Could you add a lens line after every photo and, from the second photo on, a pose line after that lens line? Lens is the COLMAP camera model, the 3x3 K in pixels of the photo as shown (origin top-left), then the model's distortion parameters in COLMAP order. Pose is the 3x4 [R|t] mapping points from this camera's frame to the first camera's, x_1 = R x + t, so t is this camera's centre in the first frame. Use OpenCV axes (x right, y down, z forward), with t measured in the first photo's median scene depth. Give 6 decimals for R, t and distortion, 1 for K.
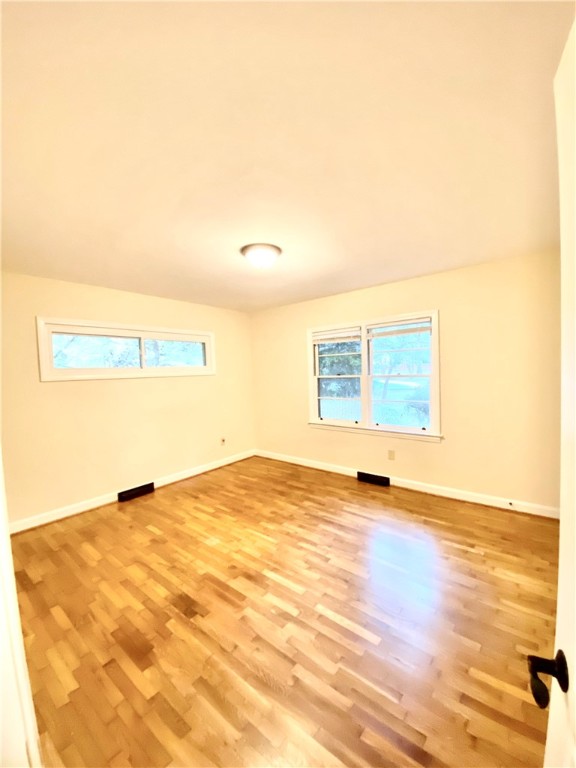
lens RADIAL K [[309.8, 0, 290.0], [0, 309.8, 384.6], [0, 0, 1]] dist [0.031172, -0.026973]
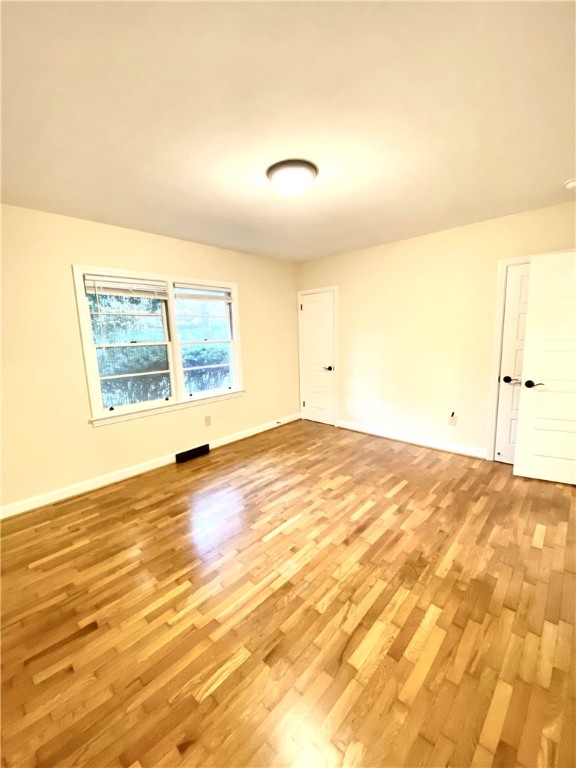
lens RADIAL K [[309.8, 0, 290.0], [0, 309.8, 384.6], [0, 0, 1]] dist [0.031172, -0.026973]
pose [[0.071293, -0.135542, 0.988203, -0.787931], [0.082597, 0.988124, 0.129573, 0.003757], [-0.994030, 0.072385, 0.081642, 0.812052]]
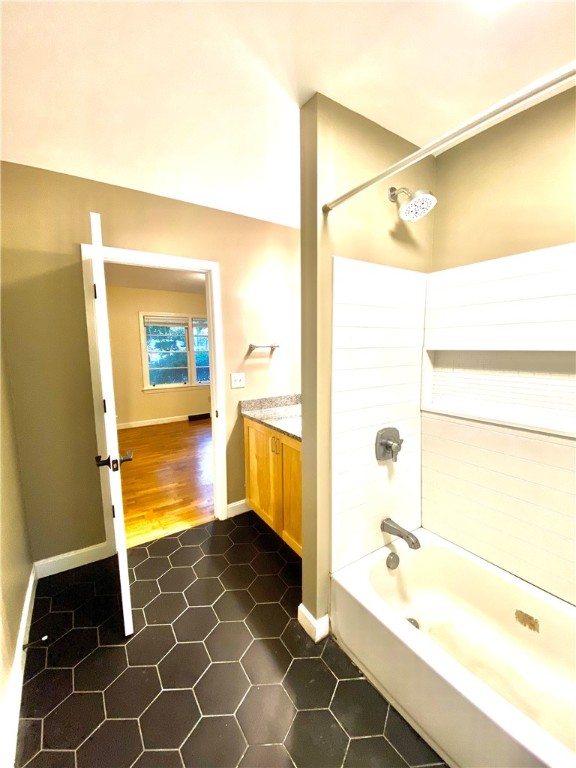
lens RADIAL K [[309.8, 0, 290.0], [0, 309.8, 384.6], [0, 0, 1]] dist [0.031172, -0.026973]
pose [[0.309946, -0.093620, 0.946134, -1.374875], [0.051121, 0.995342, 0.081742, 0.046484], [-0.949379, 0.023031, 0.313288, 0.096218]]
